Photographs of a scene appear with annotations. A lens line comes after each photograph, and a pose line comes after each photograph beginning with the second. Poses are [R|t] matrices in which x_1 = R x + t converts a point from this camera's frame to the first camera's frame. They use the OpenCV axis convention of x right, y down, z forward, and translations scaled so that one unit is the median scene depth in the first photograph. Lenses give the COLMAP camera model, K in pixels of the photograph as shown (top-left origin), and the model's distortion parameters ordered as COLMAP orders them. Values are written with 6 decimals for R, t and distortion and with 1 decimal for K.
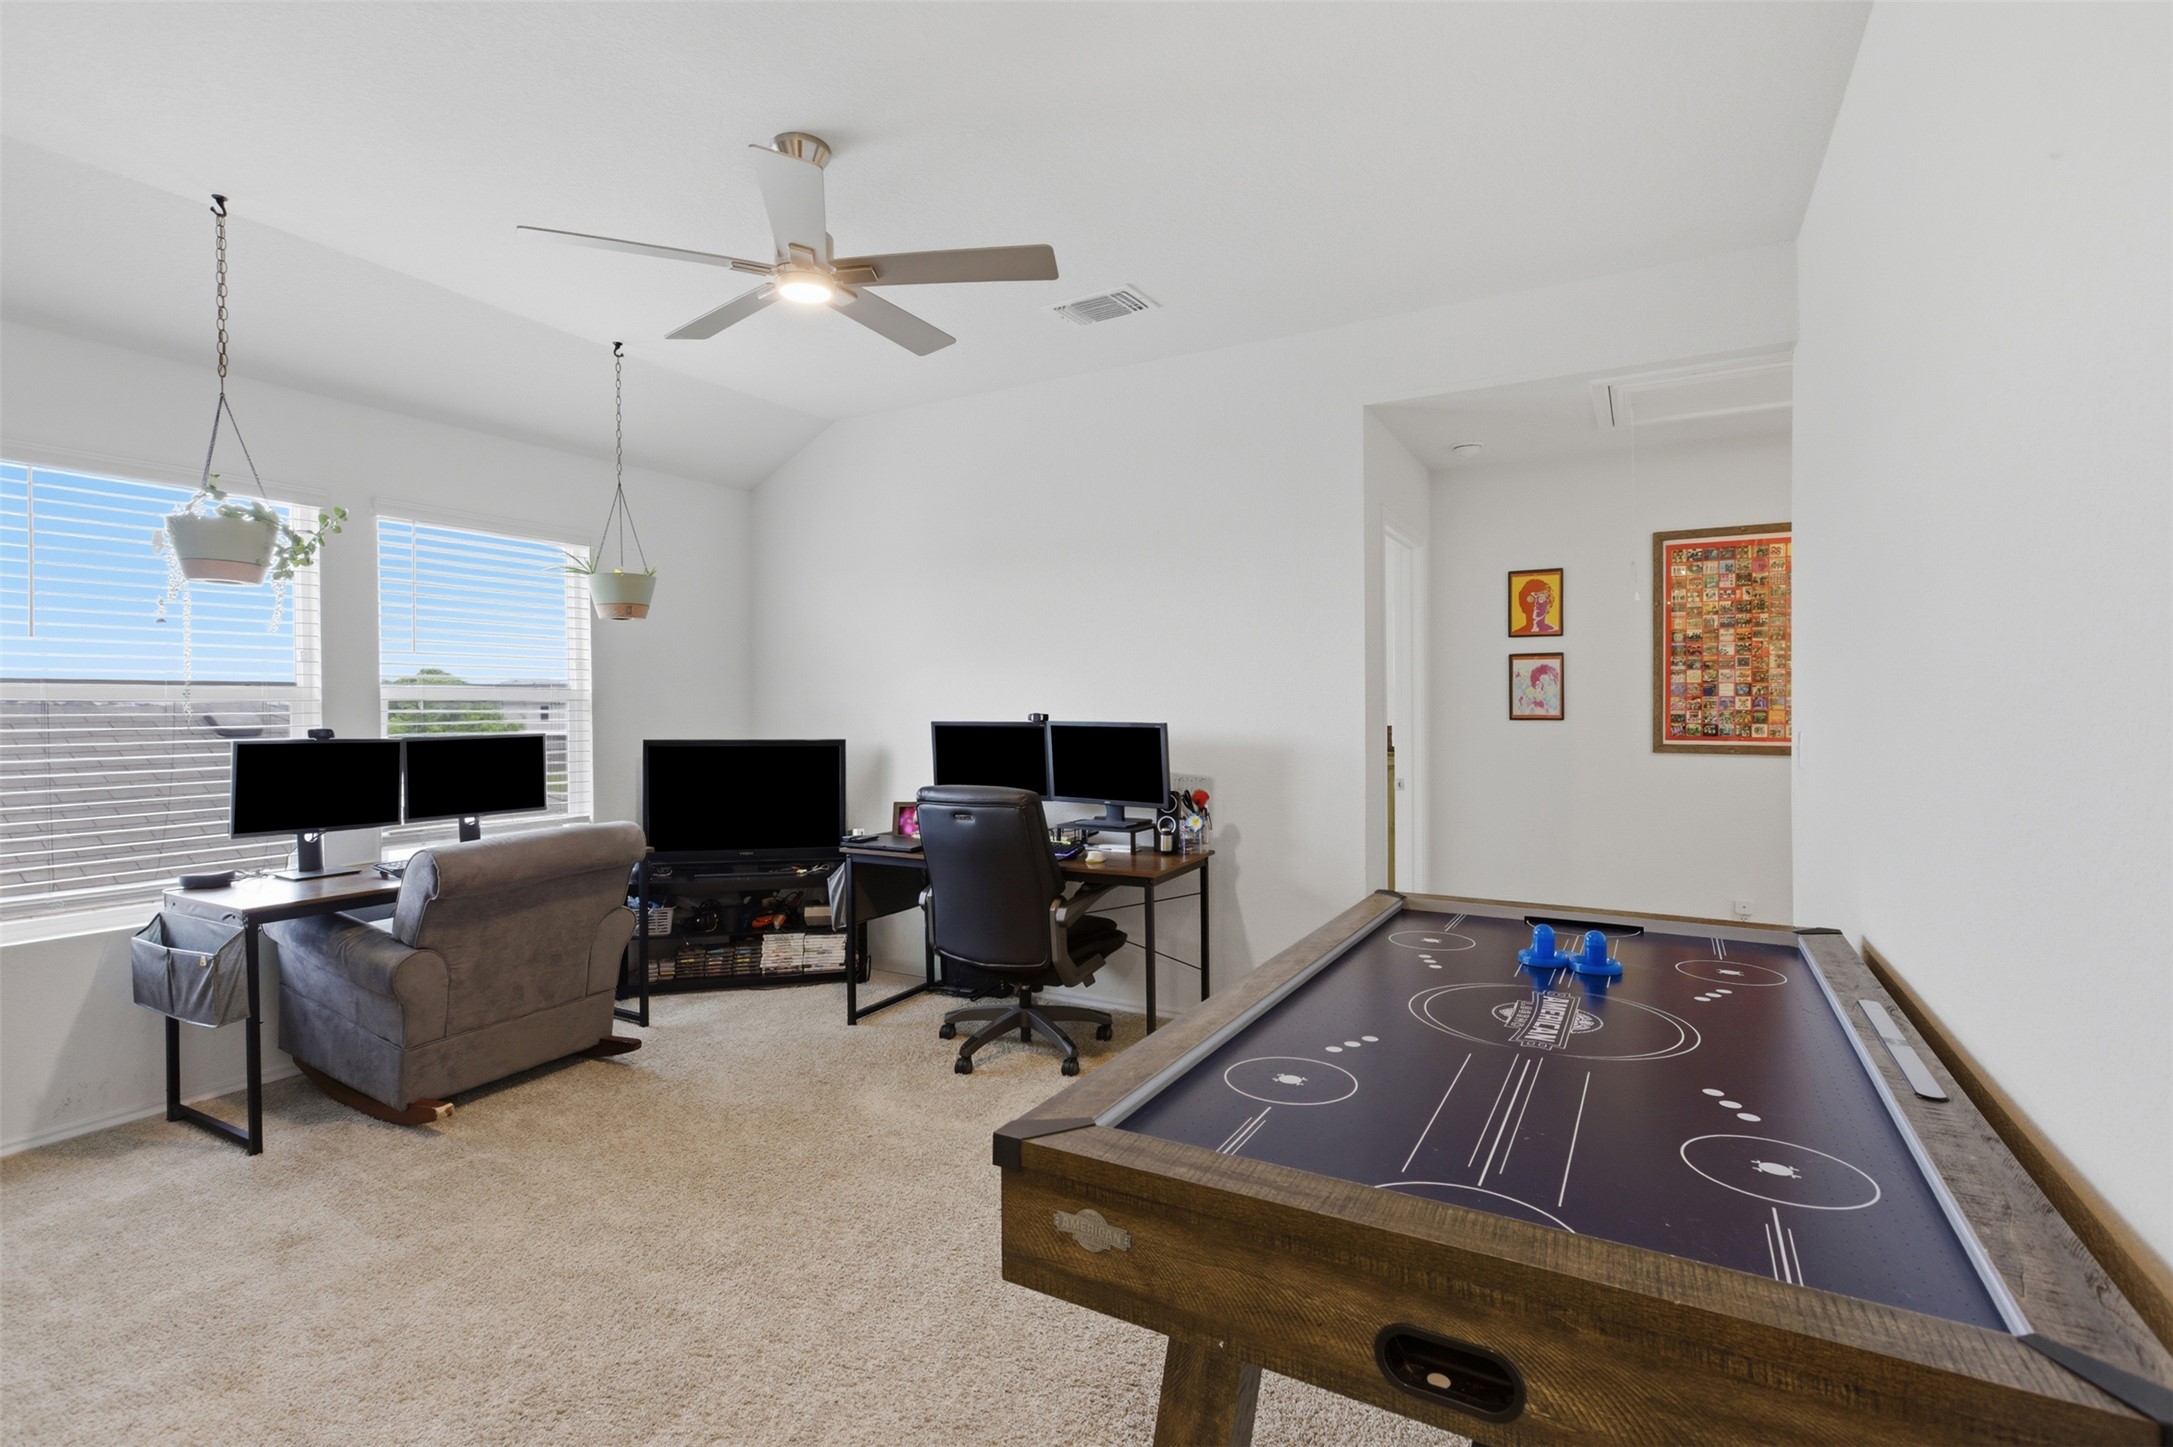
lens RADIAL K [[1005.5, 0, 1078.2], [0, 1005.5, 716.2], [0, 0, 1]] dist [0.002054, 0.000708]
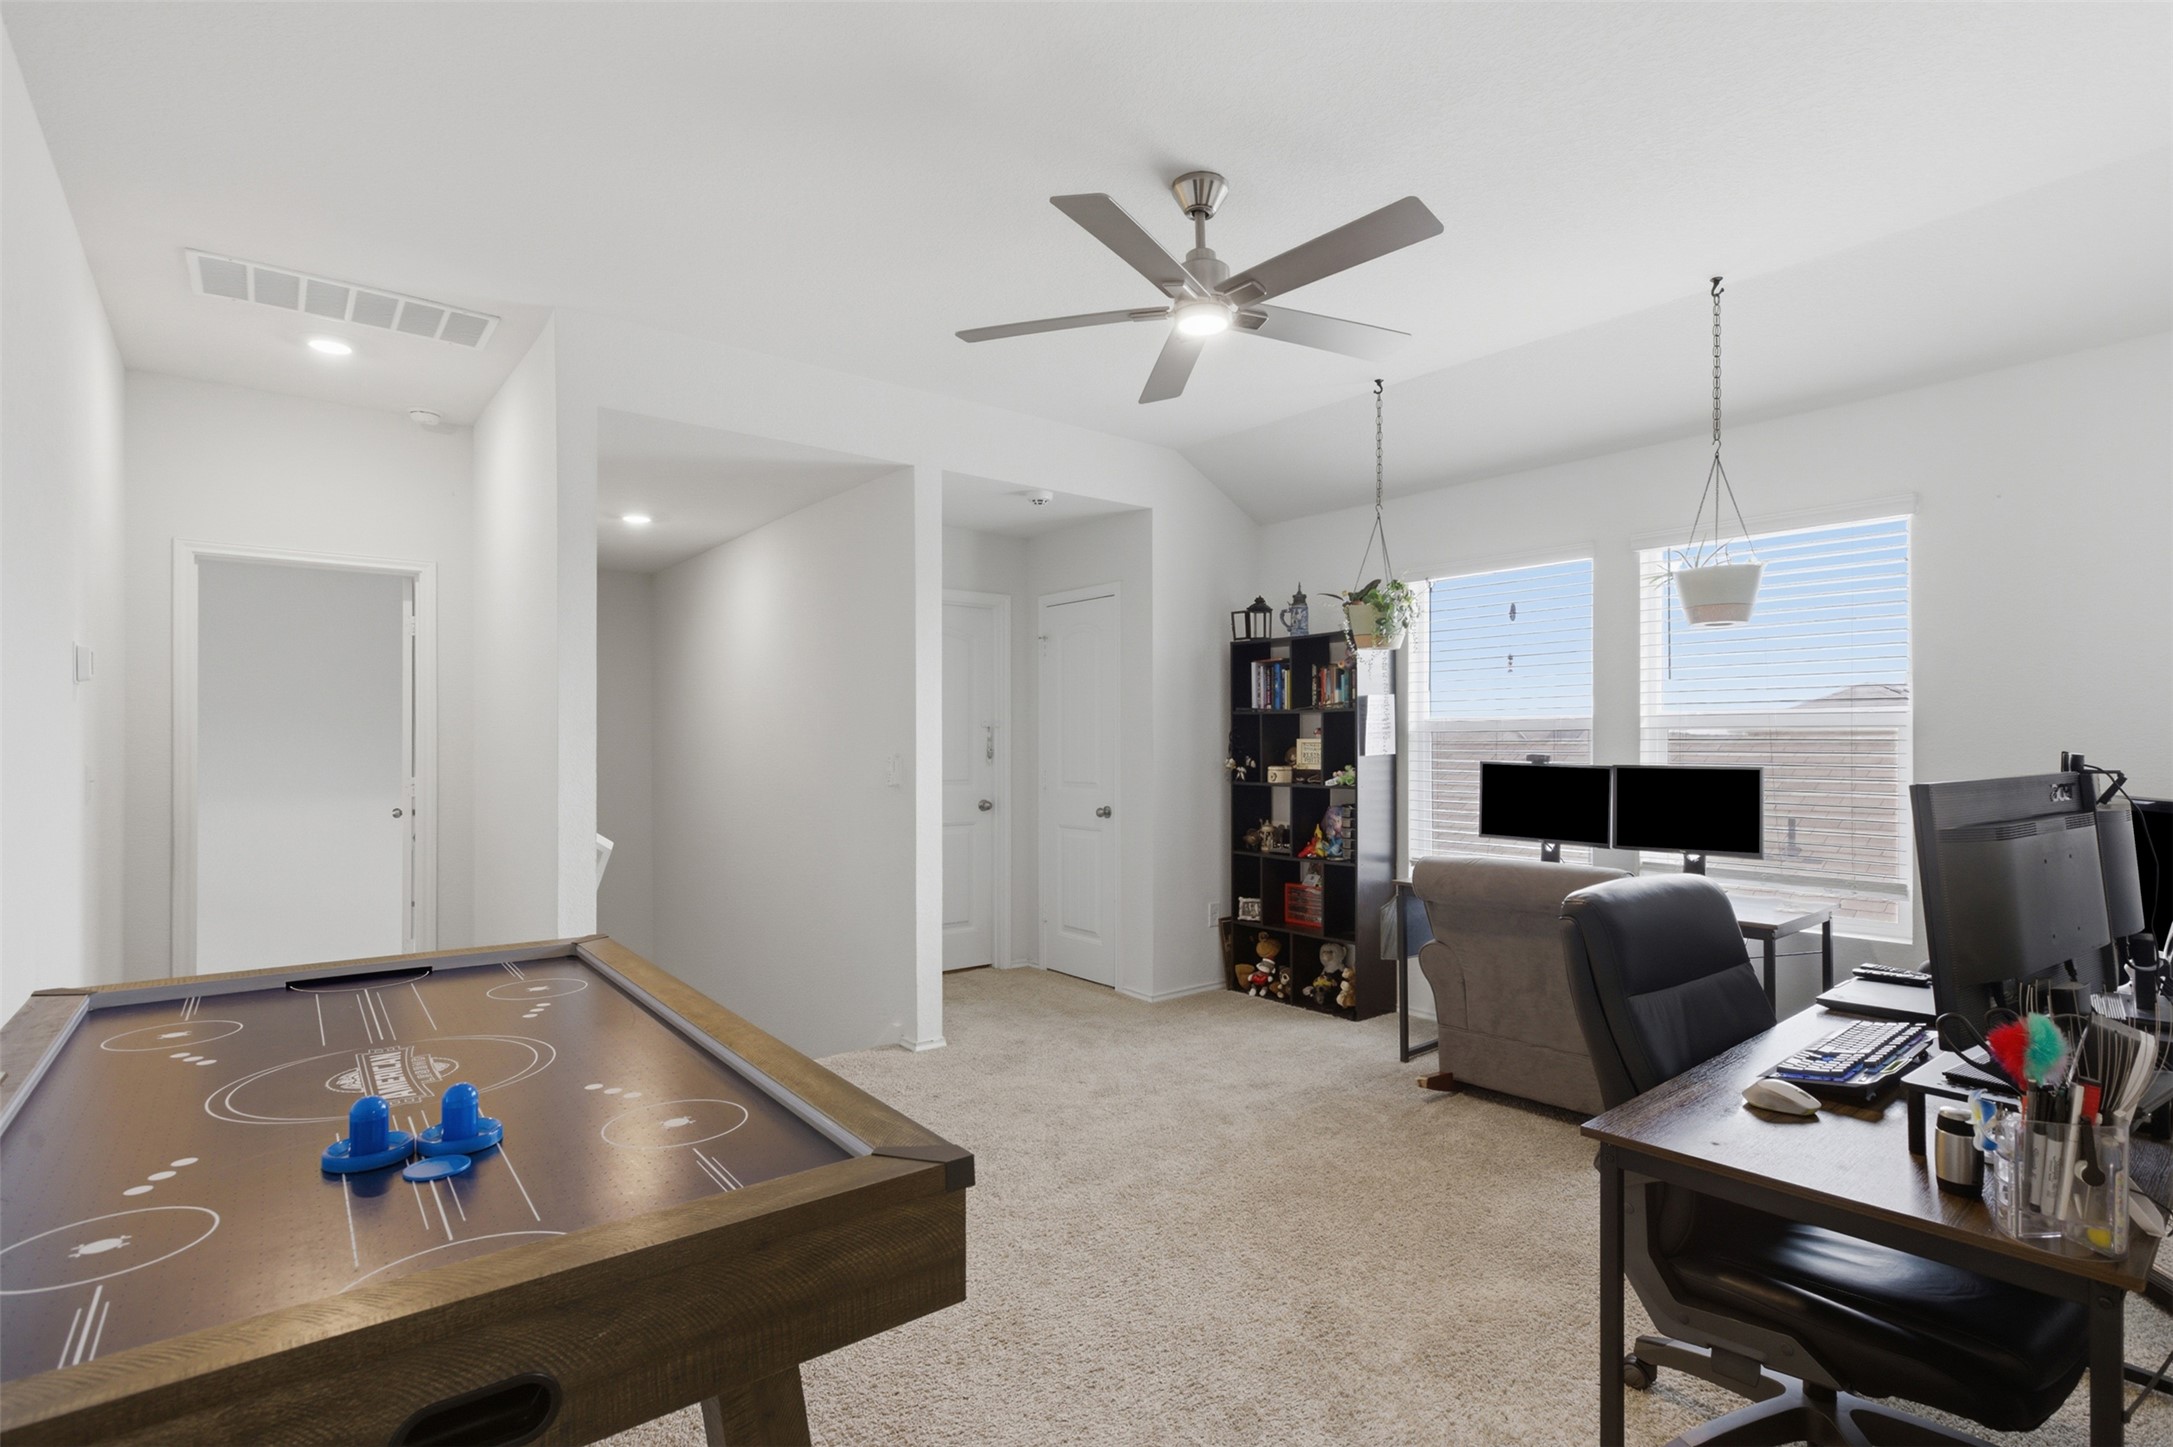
lens RADIAL K [[1010.3, 0, 1089.7], [0, 1010.3, 757.8], [0, 0, 1]] dist [-0.031970, 0.000038]
pose [[-0.350287, 0.012351, -0.936561, 0.634951], [-0.004630, 0.999878, 0.014918, 0.002258], [0.936631, 0.009562, -0.350187, 1.118966]]
